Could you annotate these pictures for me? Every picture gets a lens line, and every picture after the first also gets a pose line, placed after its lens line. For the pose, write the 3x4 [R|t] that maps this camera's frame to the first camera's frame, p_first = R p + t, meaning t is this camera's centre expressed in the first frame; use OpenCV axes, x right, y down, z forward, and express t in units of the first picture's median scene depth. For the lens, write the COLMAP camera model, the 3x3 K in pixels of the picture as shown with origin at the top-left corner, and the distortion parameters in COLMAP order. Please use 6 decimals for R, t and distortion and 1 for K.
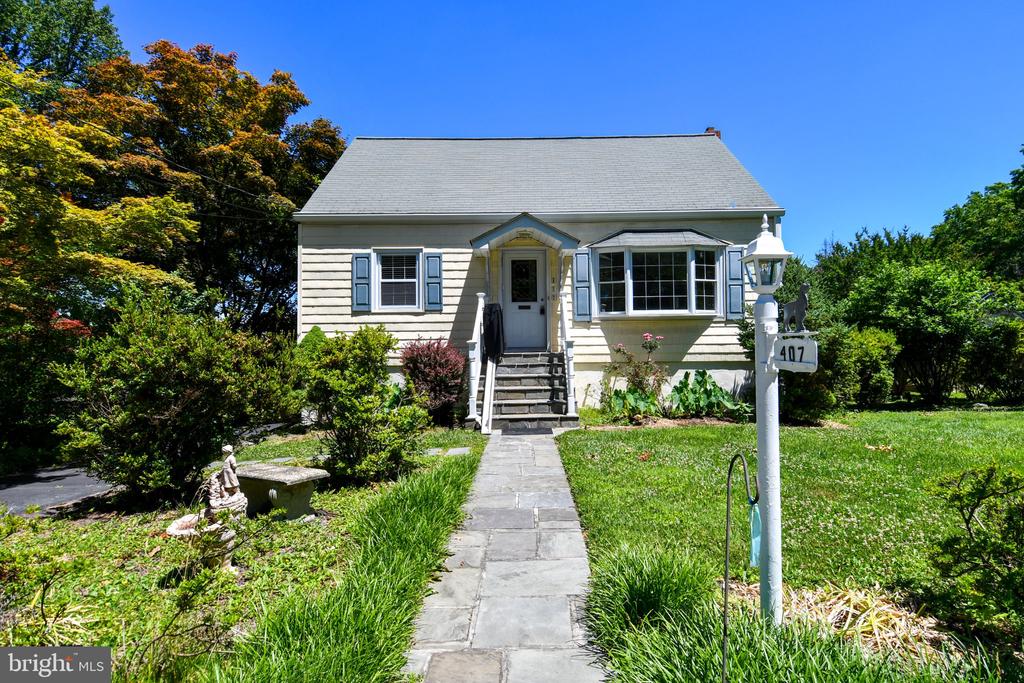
lens RADIAL K [[549.1, 0, 535.3], [0, 549.1, 334.5], [0, 0, 1]] dist [0.046786, -0.055849]
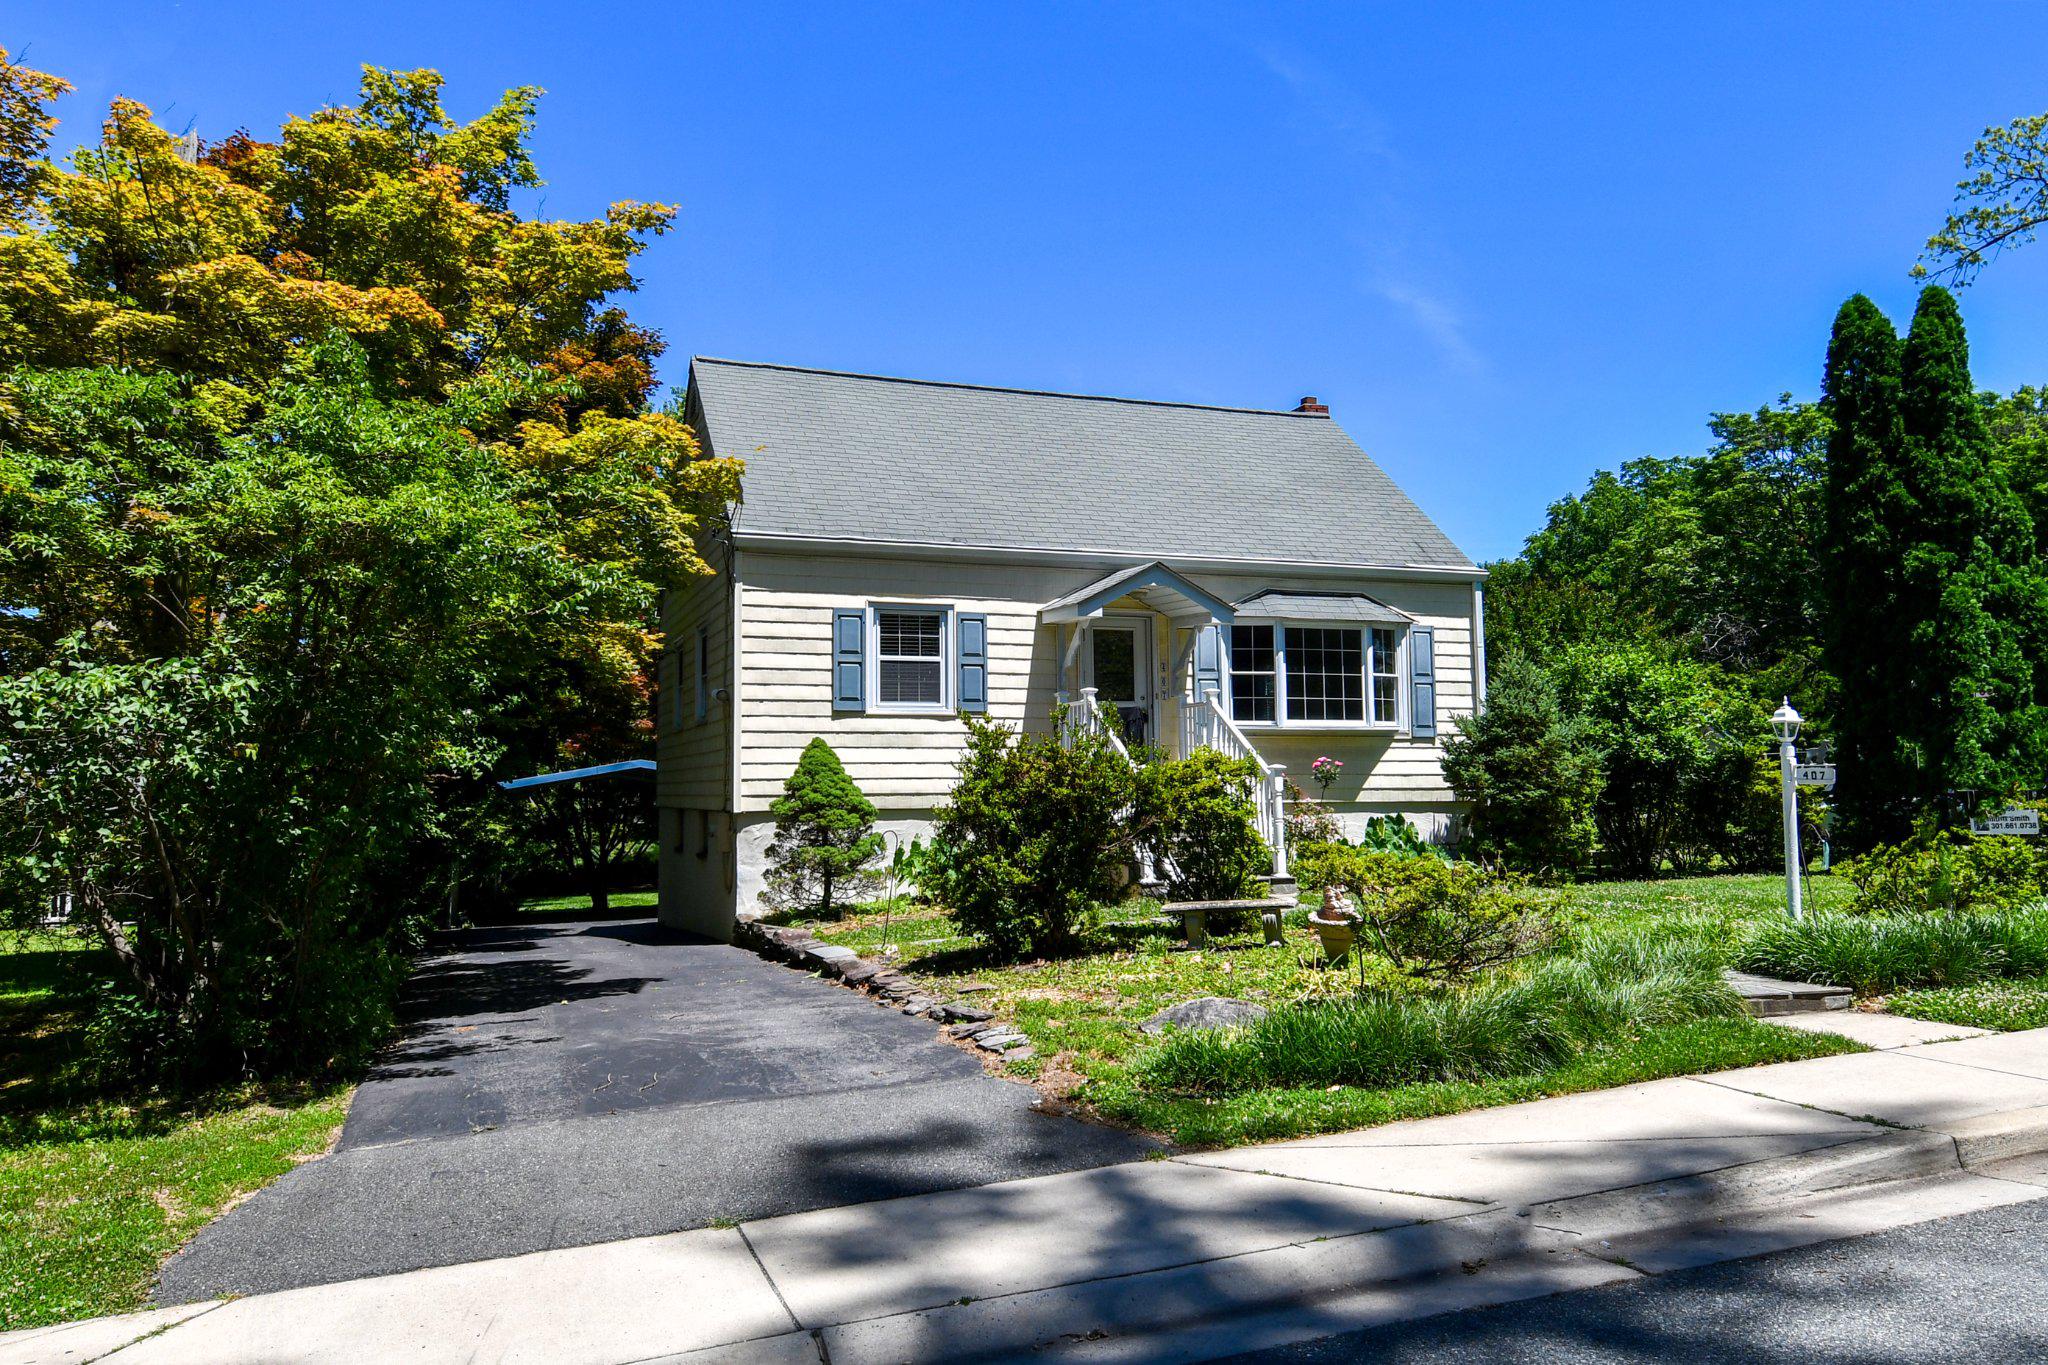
lens RADIAL K [[1340.0, 0, 1122.6], [0, 1340.0, 678.1], [0, 0, 1]] dist [0.022798, 0.001115]
pose [[0.946882, 0.030865, 0.320095, -0.487136], [-0.012923, 0.998231, -0.058026, 0.000251], [-0.321320, 0.050807, 0.945607, -0.385365]]
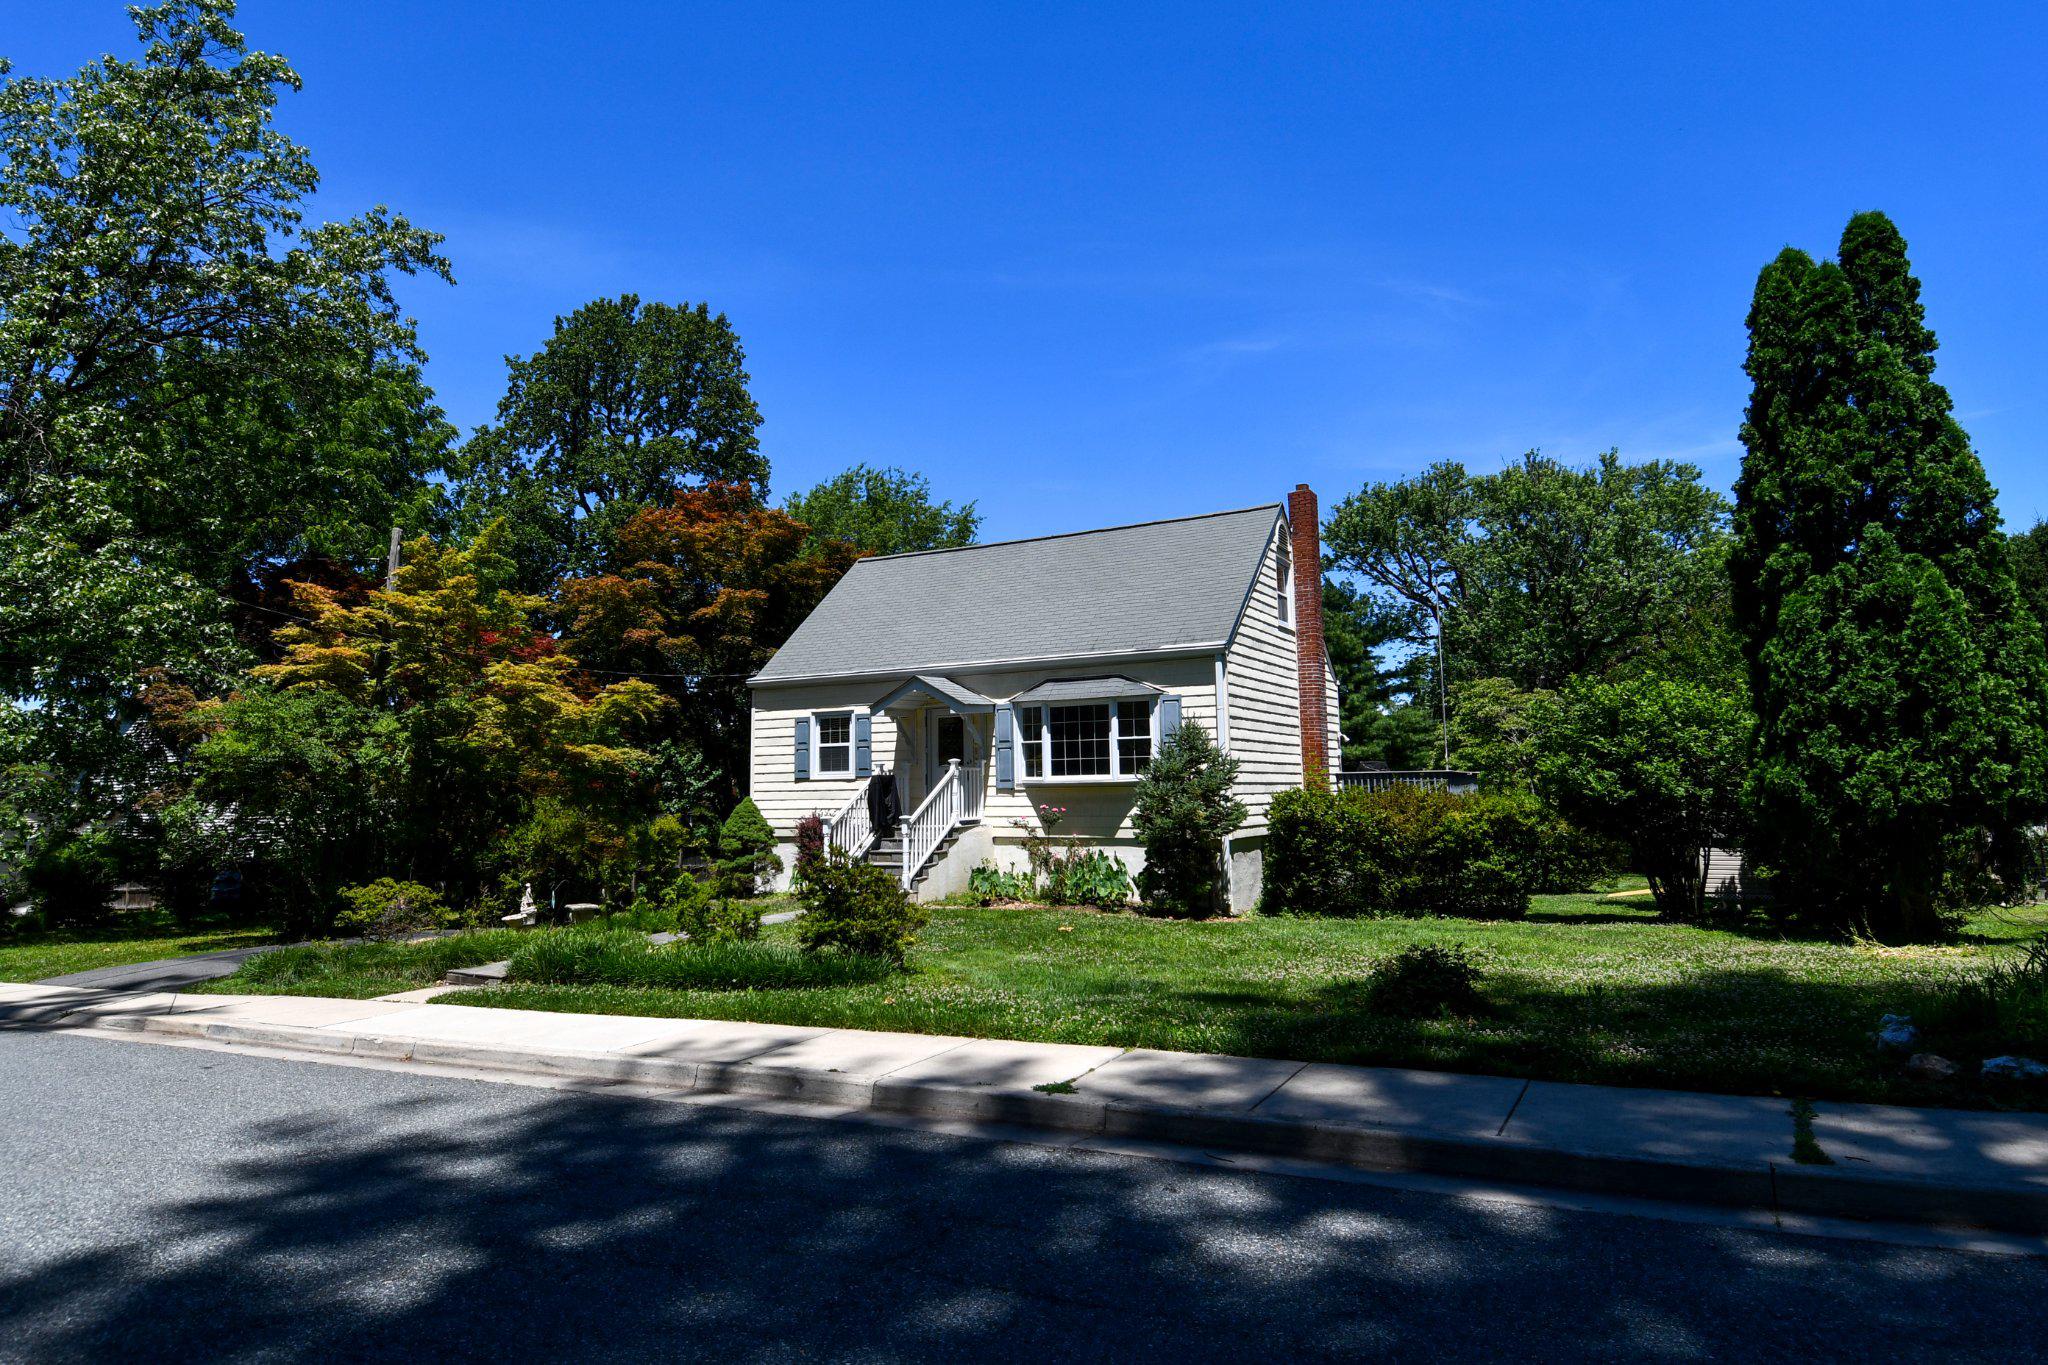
lens RADIAL K [[1098.3, 0, 1070.7], [0, 1098.3, 668.5], [0, 0, 1]] dist [0.046786, -0.055849]
pose [[0.892045, -0.048776, -0.449306, 0.963232], [0.014102, 0.996679, -0.080199, -0.071702], [0.451726, 0.065204, 0.889771, -0.493078]]
